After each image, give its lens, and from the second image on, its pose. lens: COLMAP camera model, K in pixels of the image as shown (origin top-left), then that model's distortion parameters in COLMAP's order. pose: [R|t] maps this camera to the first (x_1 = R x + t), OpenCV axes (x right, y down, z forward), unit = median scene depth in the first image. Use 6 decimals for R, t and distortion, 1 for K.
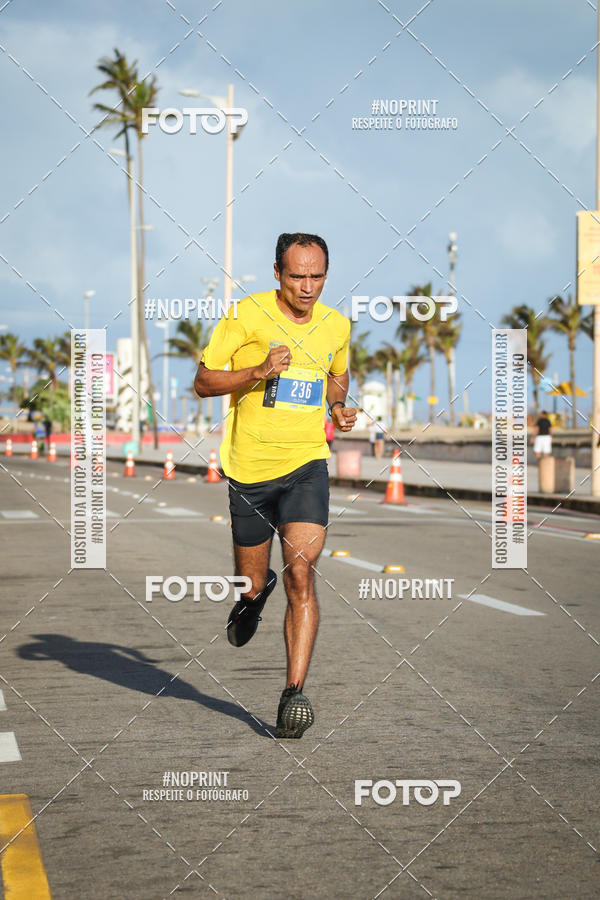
lens RADIAL K [[4708.3, 0, 331.8], [0, 4708.3, 446.0], [0, 0, 1]] dist [1.505067, -8.898750]
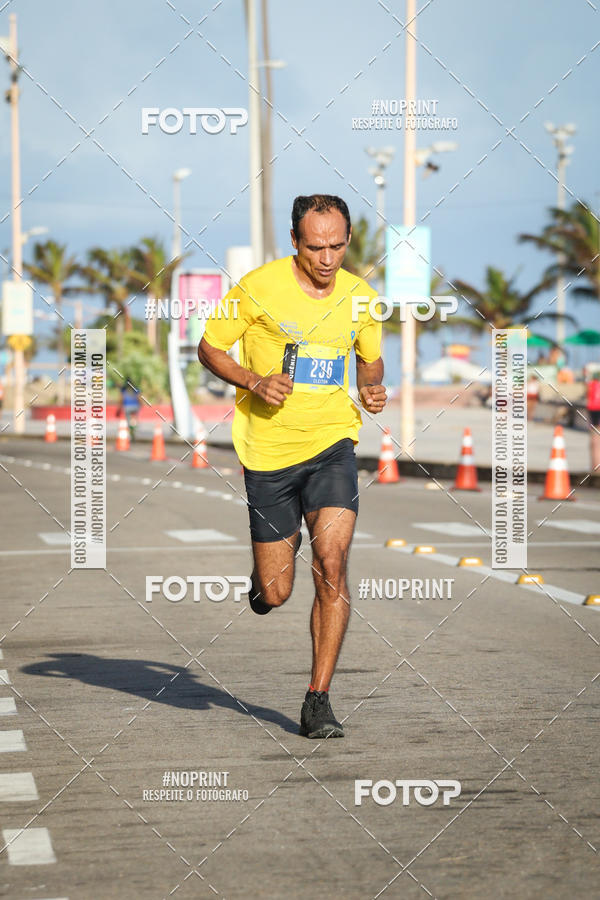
lens RADIAL K [[3991.6, 0, 299.3], [0, 3991.6, 522.2], [0, 0, 1]] dist [0.014070, 5.195104]
pose [[0.999959, -0.006761, 0.006018, -0.039448], [0.006616, 0.999696, 0.023771, 0.000437], [-0.006177, -0.023730, 0.999699, 0.485370]]
